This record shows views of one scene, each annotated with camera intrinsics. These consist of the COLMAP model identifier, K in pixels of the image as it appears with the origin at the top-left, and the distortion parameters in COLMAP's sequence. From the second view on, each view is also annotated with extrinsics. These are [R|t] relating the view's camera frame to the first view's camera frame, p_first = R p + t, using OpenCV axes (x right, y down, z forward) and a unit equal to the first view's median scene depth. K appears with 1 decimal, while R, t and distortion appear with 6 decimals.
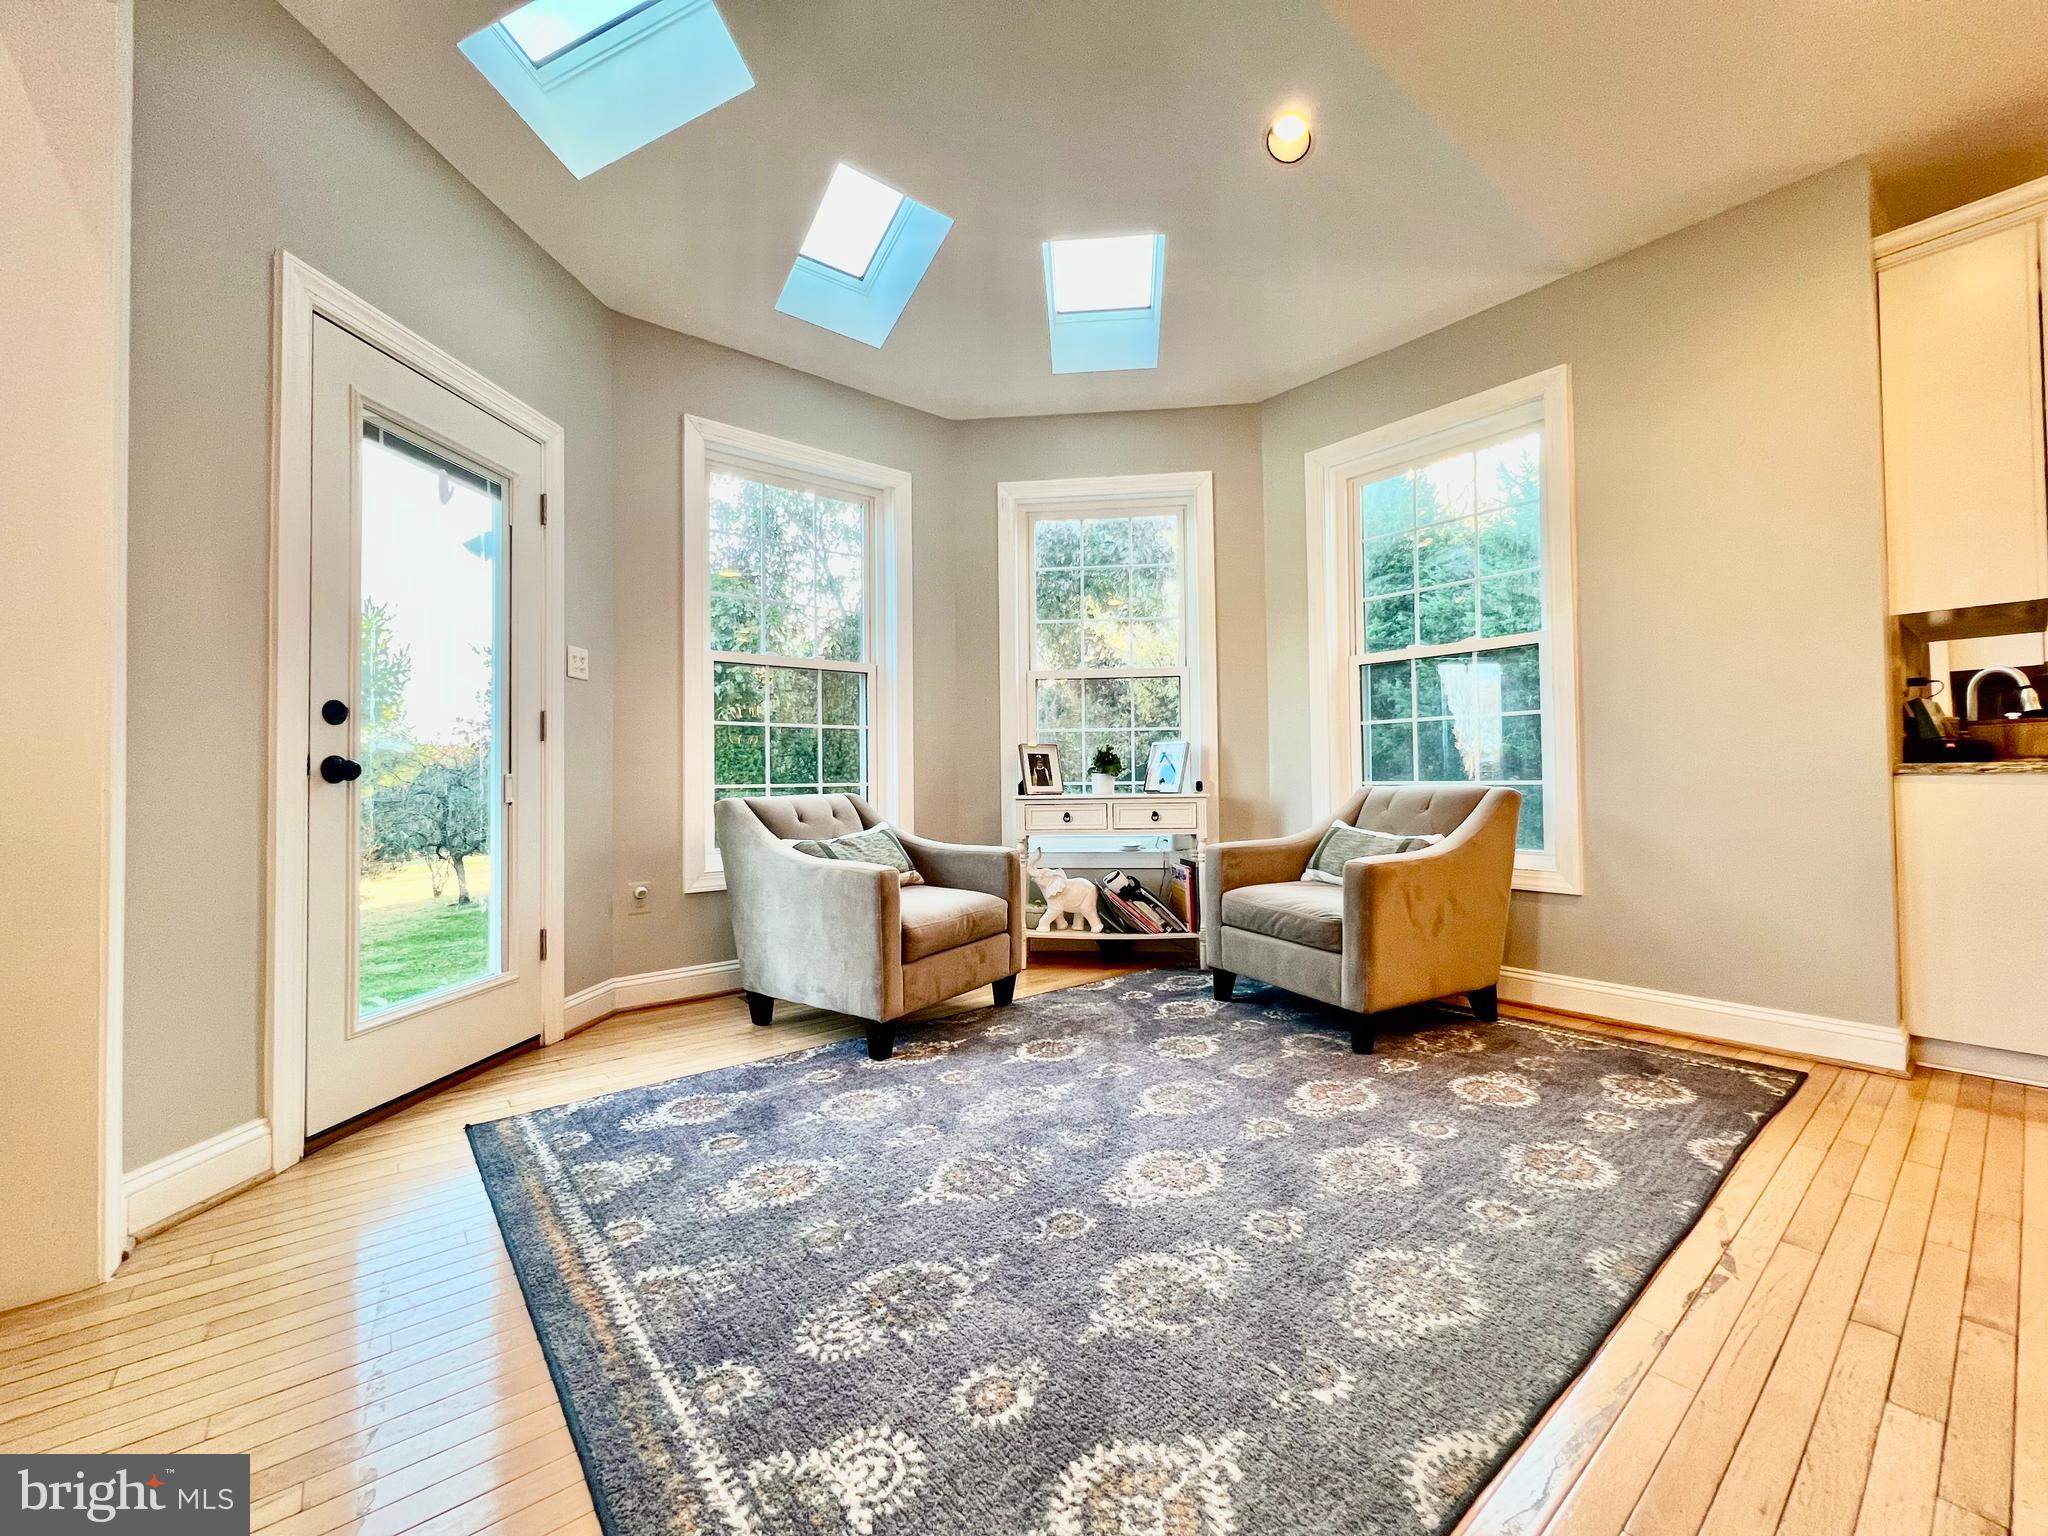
lens RADIAL K [[819.7, 0, 1018.3], [0, 819.7, 763.3], [0, 0, 1]] dist [0.001533, -0.000121]
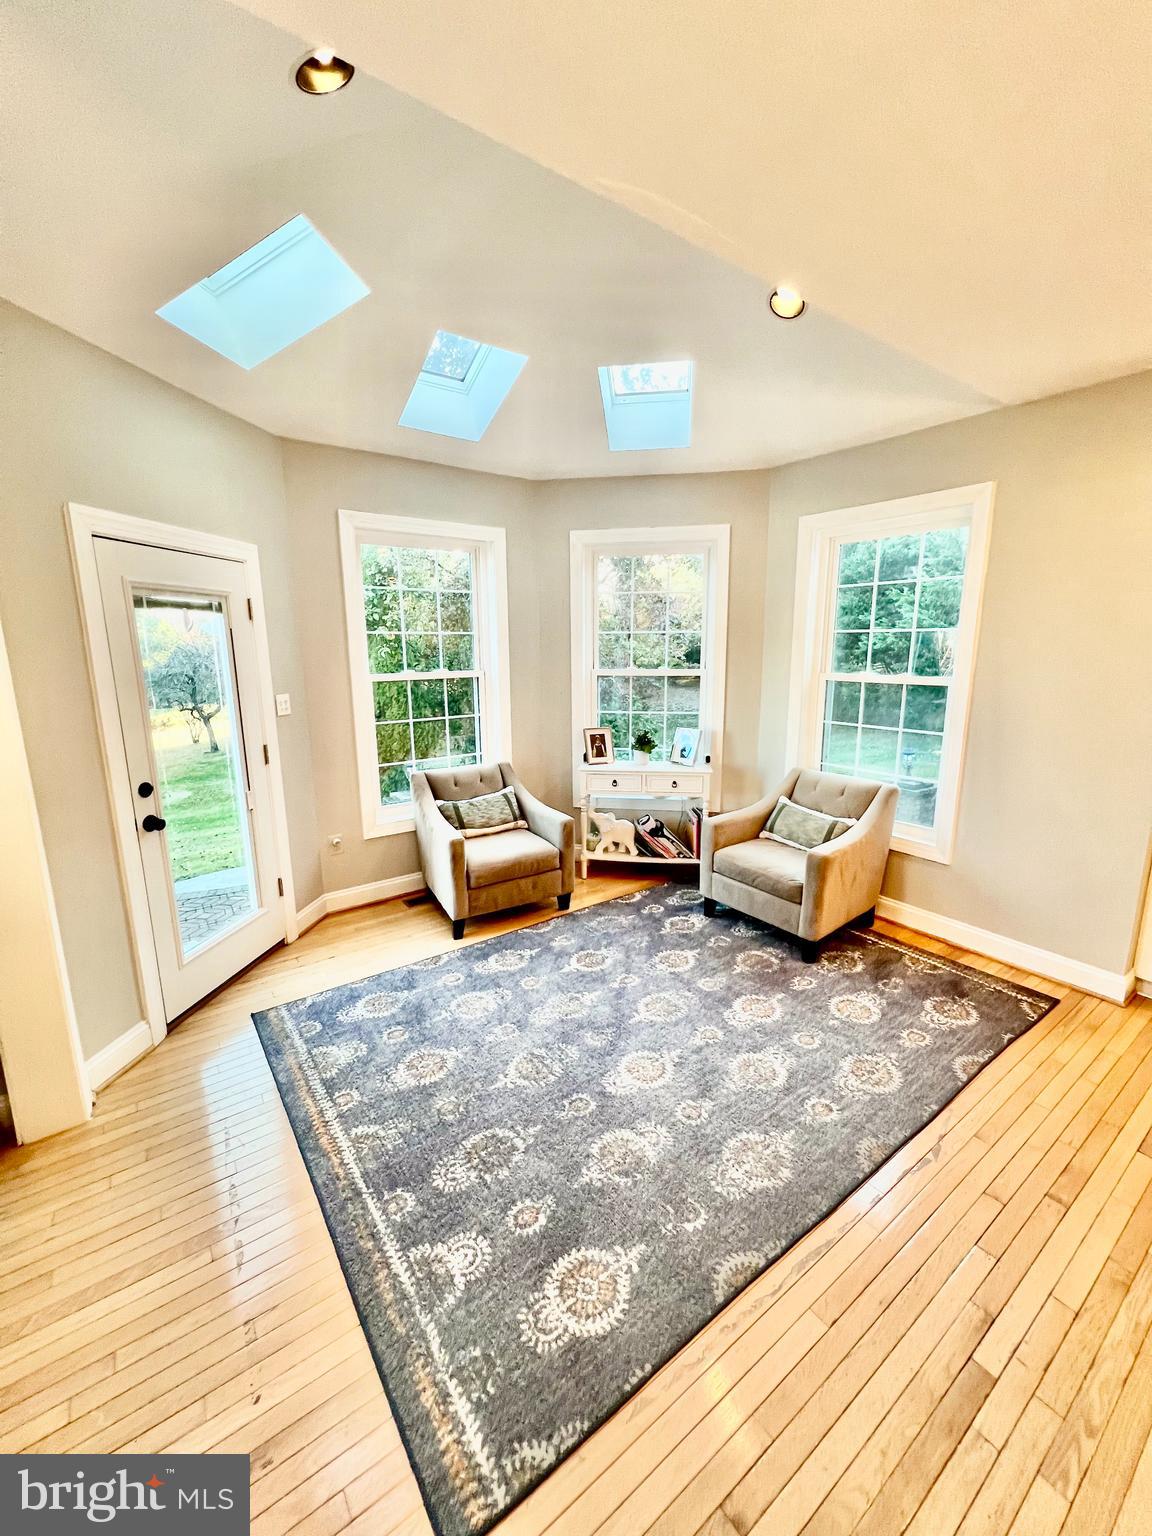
lens RADIAL K [[614.8, 0, 576.0], [0, 614.8, 768.0], [0, 0, 1]] dist [0.001533, -0.000121]
pose [[0.998495, 0.012986, -0.053291, 0.095588], [-0.001097, 0.976104, 0.217302, -0.396127], [0.054839, -0.216916, 0.974649, -0.148381]]
